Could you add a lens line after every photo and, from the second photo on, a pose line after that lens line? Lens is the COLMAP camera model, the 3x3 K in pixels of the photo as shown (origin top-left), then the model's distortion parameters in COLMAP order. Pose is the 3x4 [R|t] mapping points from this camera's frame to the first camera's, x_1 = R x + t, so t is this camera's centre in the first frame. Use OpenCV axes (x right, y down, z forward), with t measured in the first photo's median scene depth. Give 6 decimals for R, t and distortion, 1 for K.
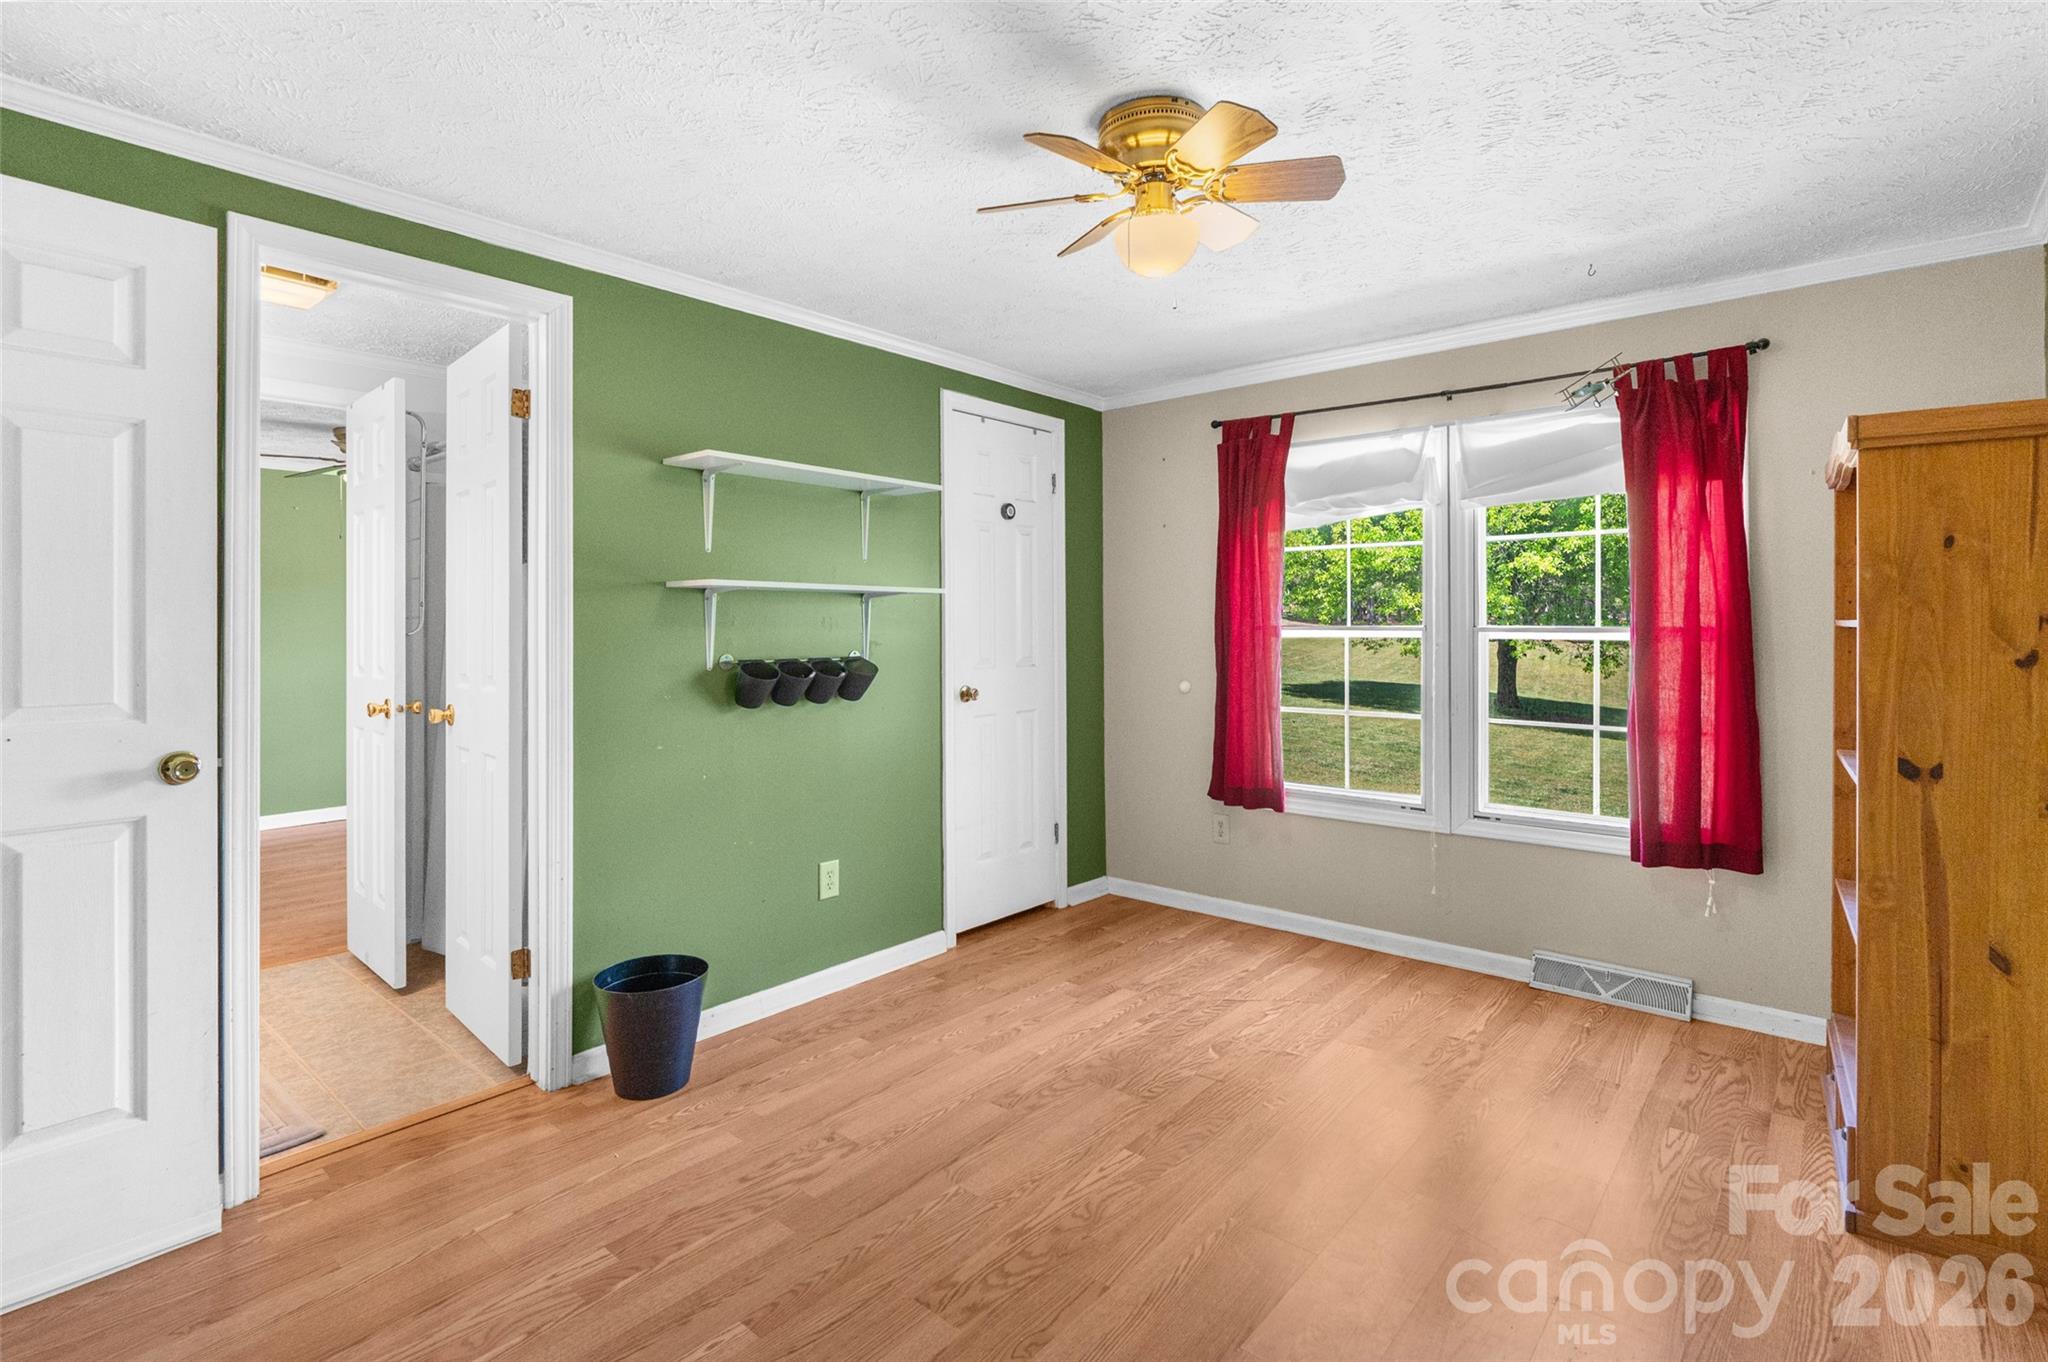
lens RADIAL K [[992.2, 0, 1017.6], [0, 992.2, 602.4], [0, 0, 1]] dist [-0.003840, -0.000666]
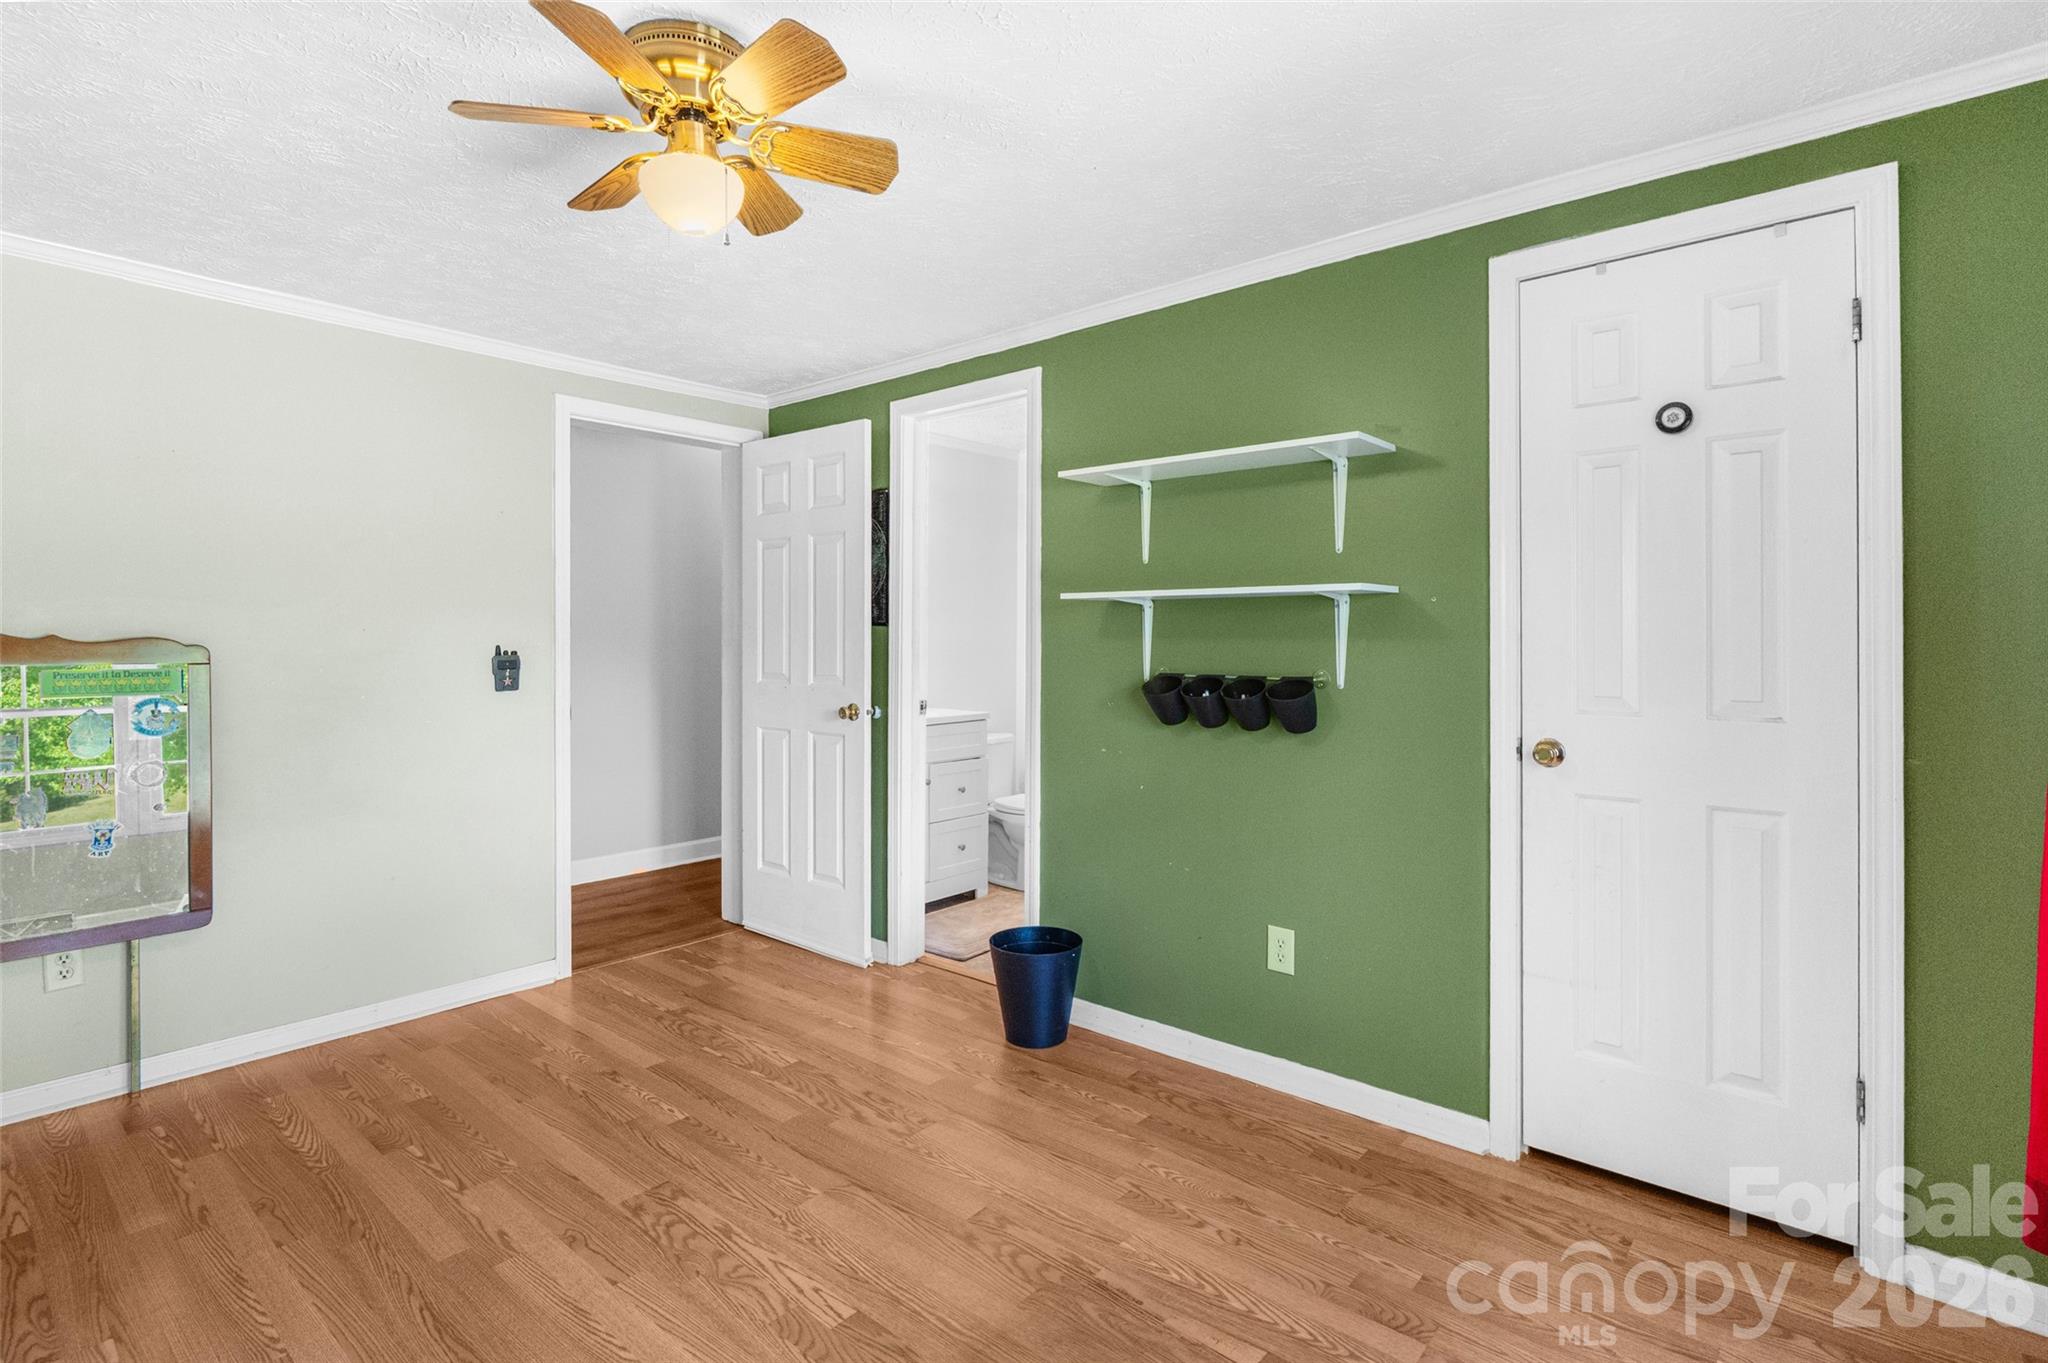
lens RADIAL K [[971.3, 0, 1030.6], [0, 971.3, 636.6], [0, 0, 1]] dist [-0.013384, -0.000317]
pose [[0.001900, -0.003363, -0.999993, 0.638841], [0.020488, 0.999785, -0.003324, 0.023065], [0.999788, -0.020482, 0.001968, 0.849209]]
